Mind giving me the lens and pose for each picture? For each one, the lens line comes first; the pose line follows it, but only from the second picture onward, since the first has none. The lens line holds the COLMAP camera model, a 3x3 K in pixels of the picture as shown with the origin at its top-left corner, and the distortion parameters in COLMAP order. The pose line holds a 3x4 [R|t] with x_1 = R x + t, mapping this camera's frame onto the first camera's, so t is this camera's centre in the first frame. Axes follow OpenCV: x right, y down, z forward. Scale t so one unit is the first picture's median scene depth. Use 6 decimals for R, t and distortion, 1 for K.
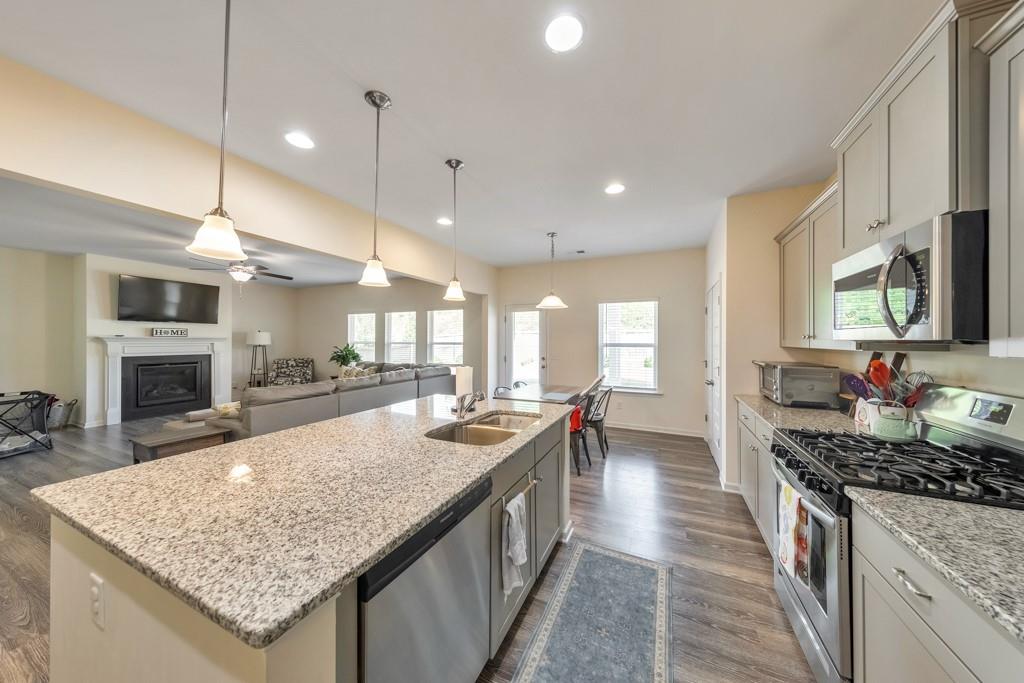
lens RADIAL K [[324.9, 0, 516.0], [0, 324.9, 339.6], [0, 0, 1]] dist [0.000246, 0.000008]
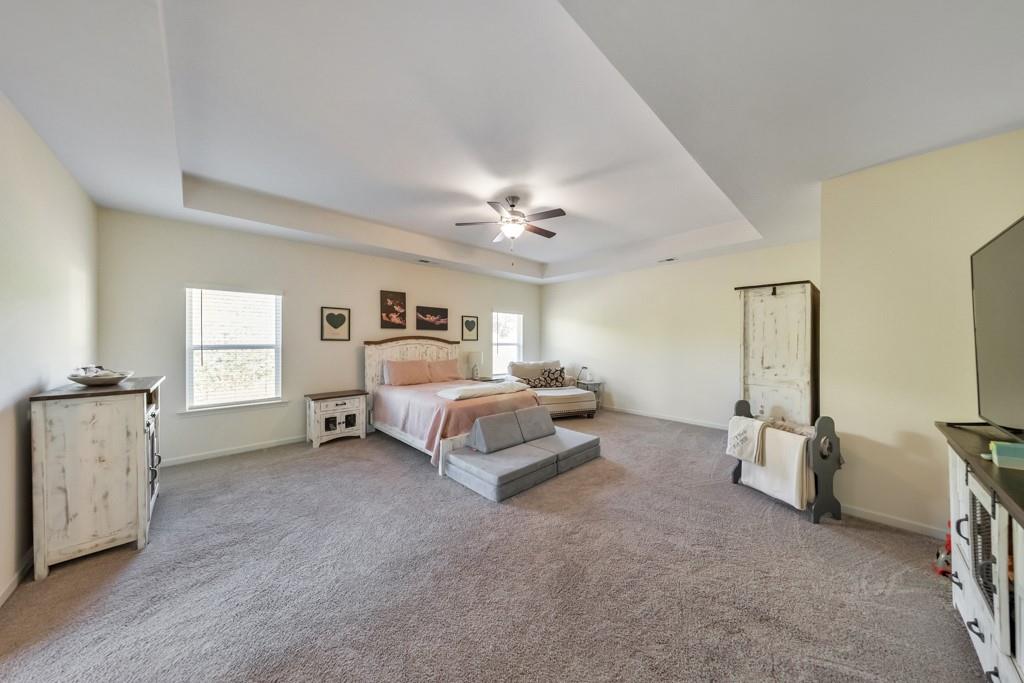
lens RADIAL K [[324.9, 0, 513.1], [0, 324.9, 337.6], [0, 0, 1]] dist [0.000246, 0.000008]
pose [[0.368269, 0.005509, 0.929703, -0.602864], [0.003289, 0.999968, -0.007228, 0.000545], [-0.929714, 0.005720, 0.368239, 0.290190]]
